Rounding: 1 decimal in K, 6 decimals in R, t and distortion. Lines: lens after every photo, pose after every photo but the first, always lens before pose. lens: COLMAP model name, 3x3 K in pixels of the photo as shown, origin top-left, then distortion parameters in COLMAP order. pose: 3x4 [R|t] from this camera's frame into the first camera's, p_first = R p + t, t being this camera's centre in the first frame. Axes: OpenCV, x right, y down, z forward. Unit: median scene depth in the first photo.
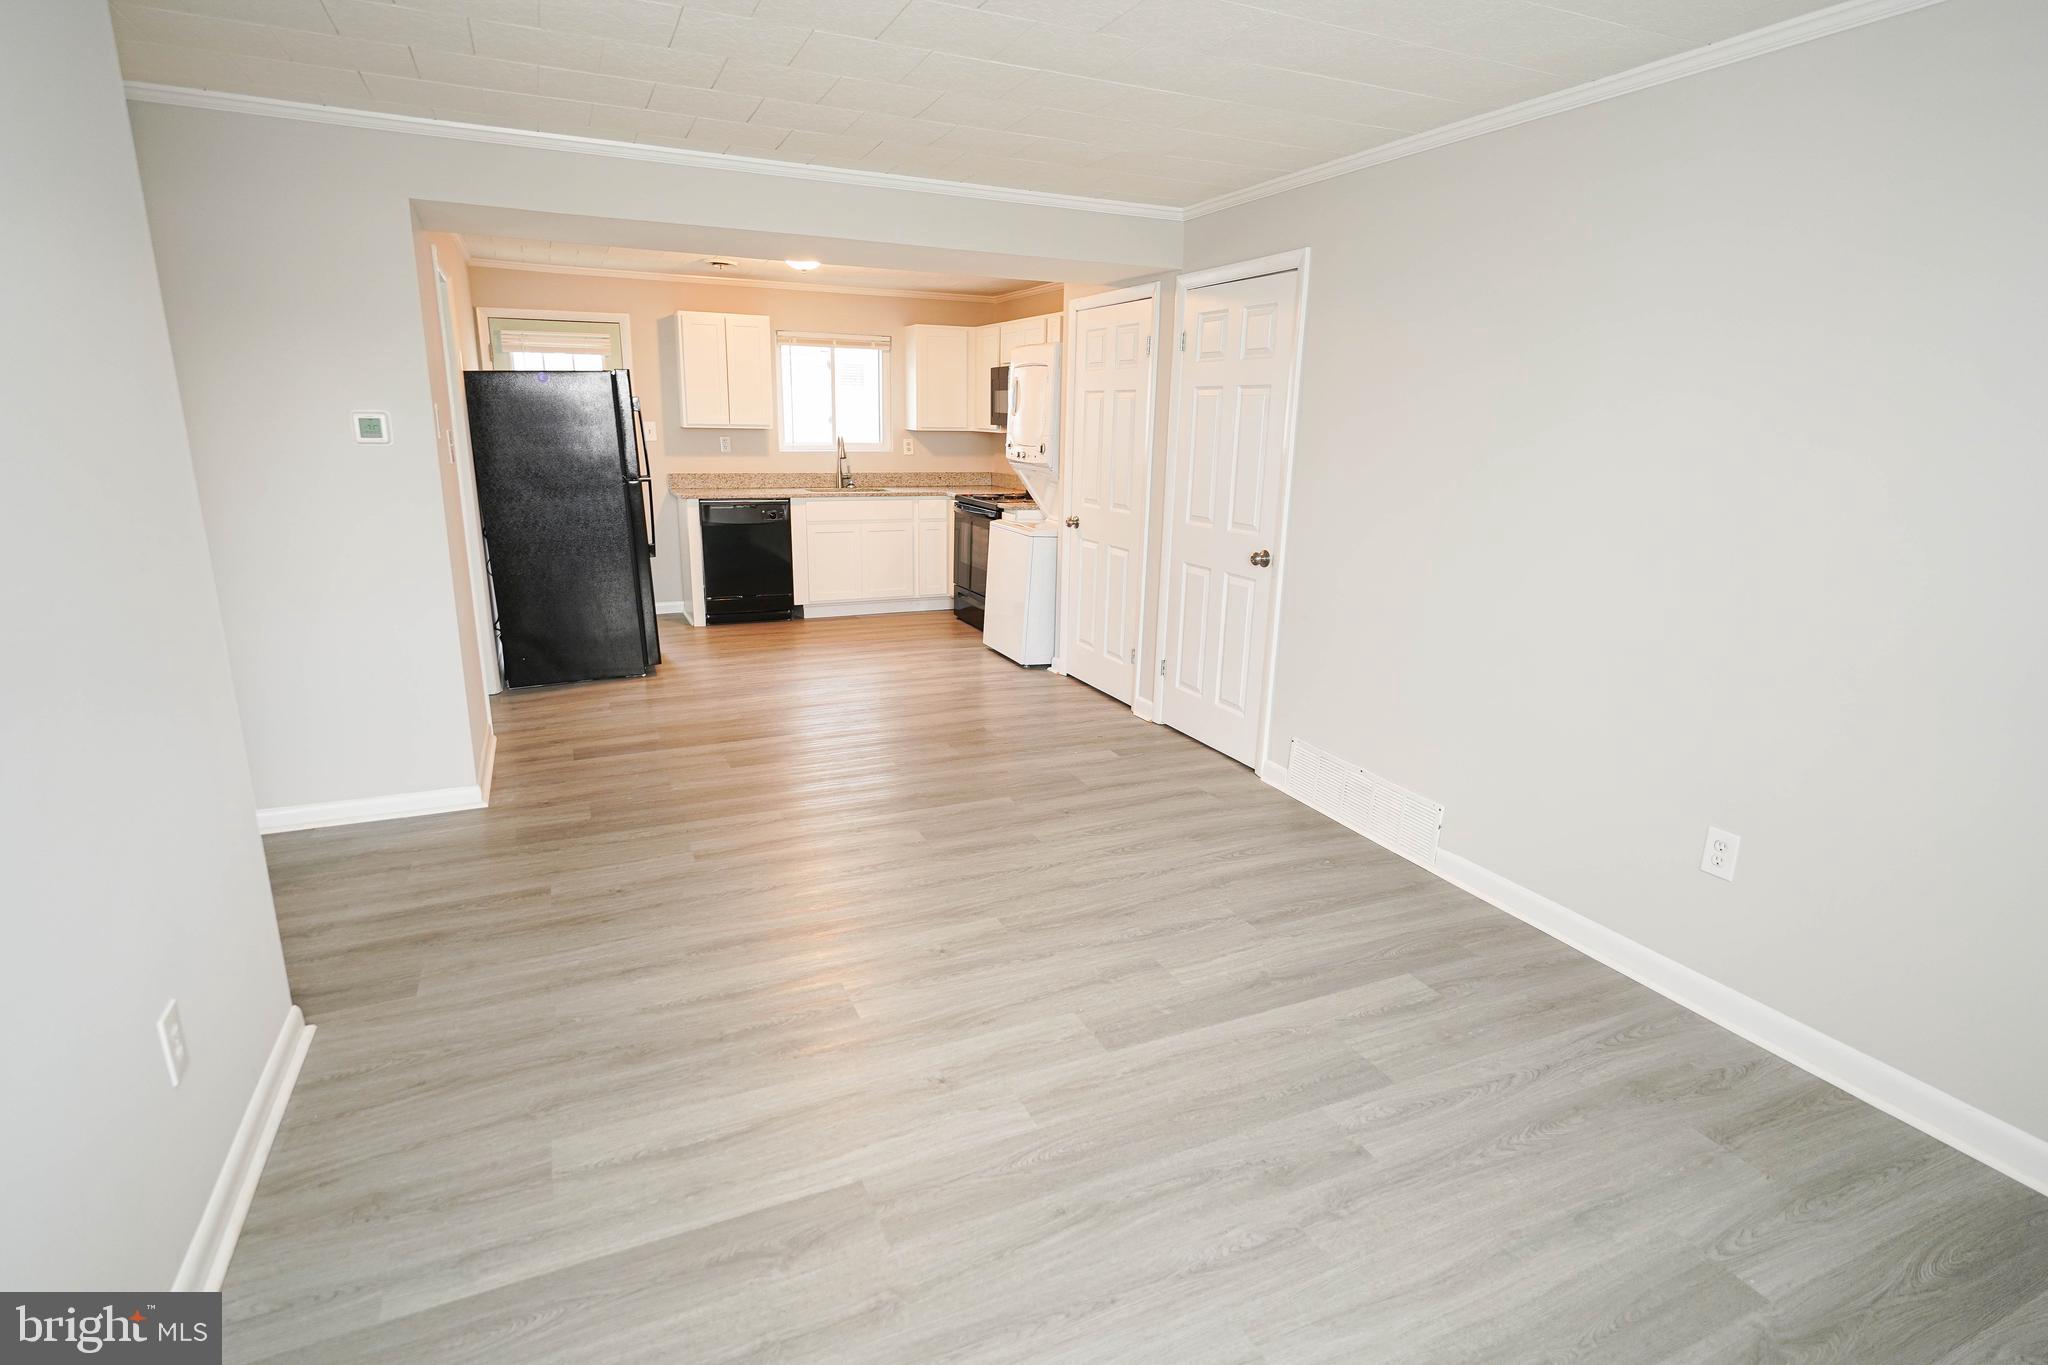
lens RADIAL K [[1026.6, 0, 1029.2], [0, 1026.6, 680.3], [0, 0, 1]] dist [-0.007860, 0.001055]
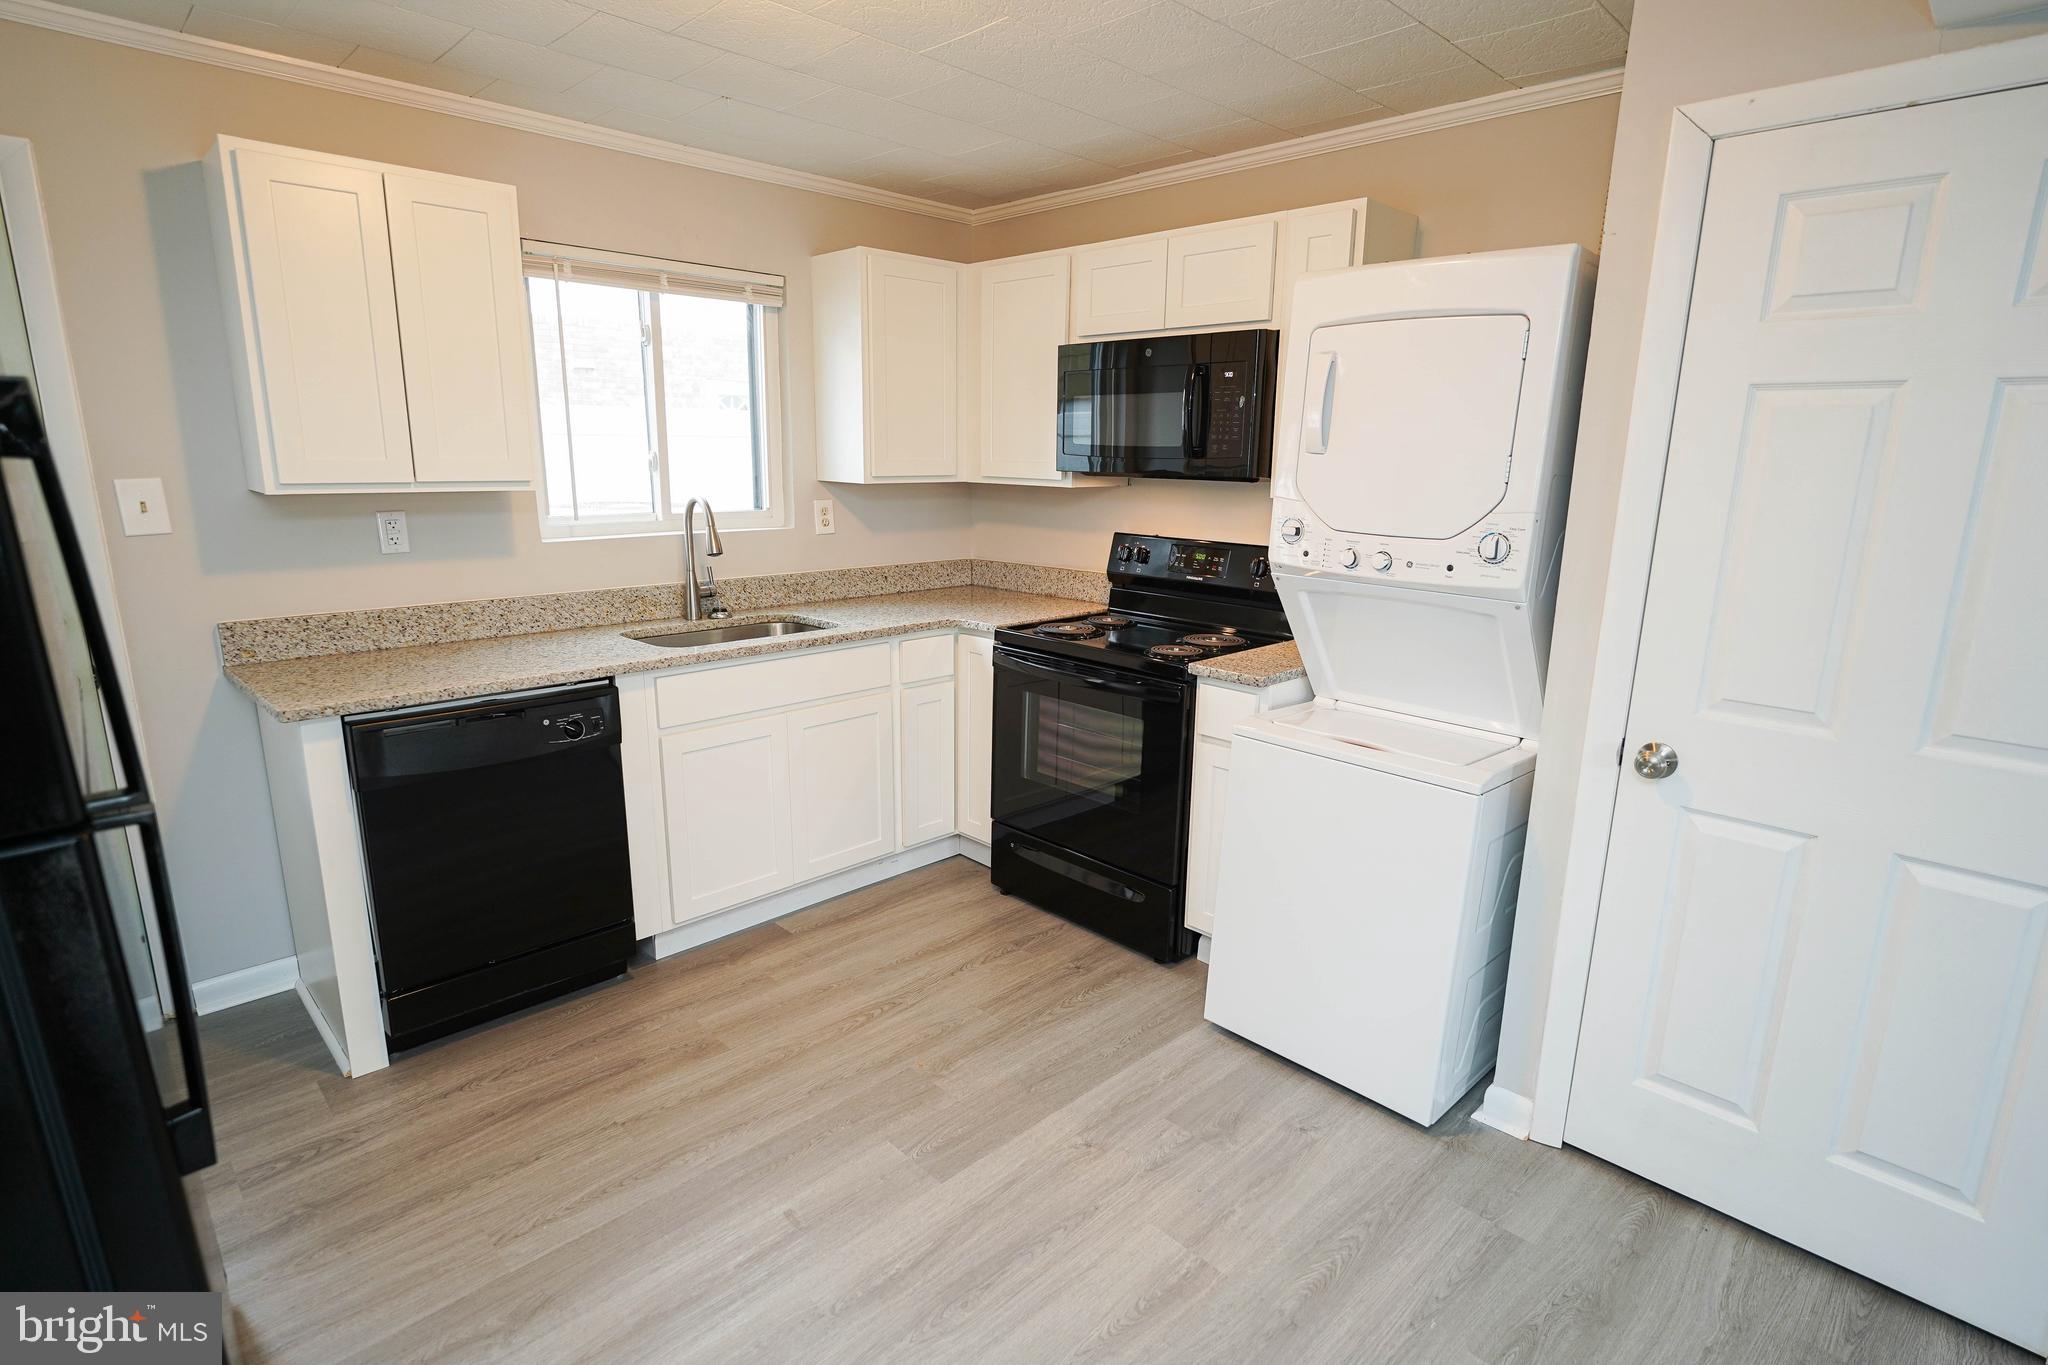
lens RADIAL K [[1026.6, 0, 1019.5], [0, 1026.6, 683.7], [0, 0, 1]] dist [-0.007860, 0.001055]
pose [[0.941172, -0.082931, 0.327594, -0.225706], [0.089569, 0.995967, -0.005199, -0.165905], [-0.325842, 0.034235, 0.944804, 0.623358]]
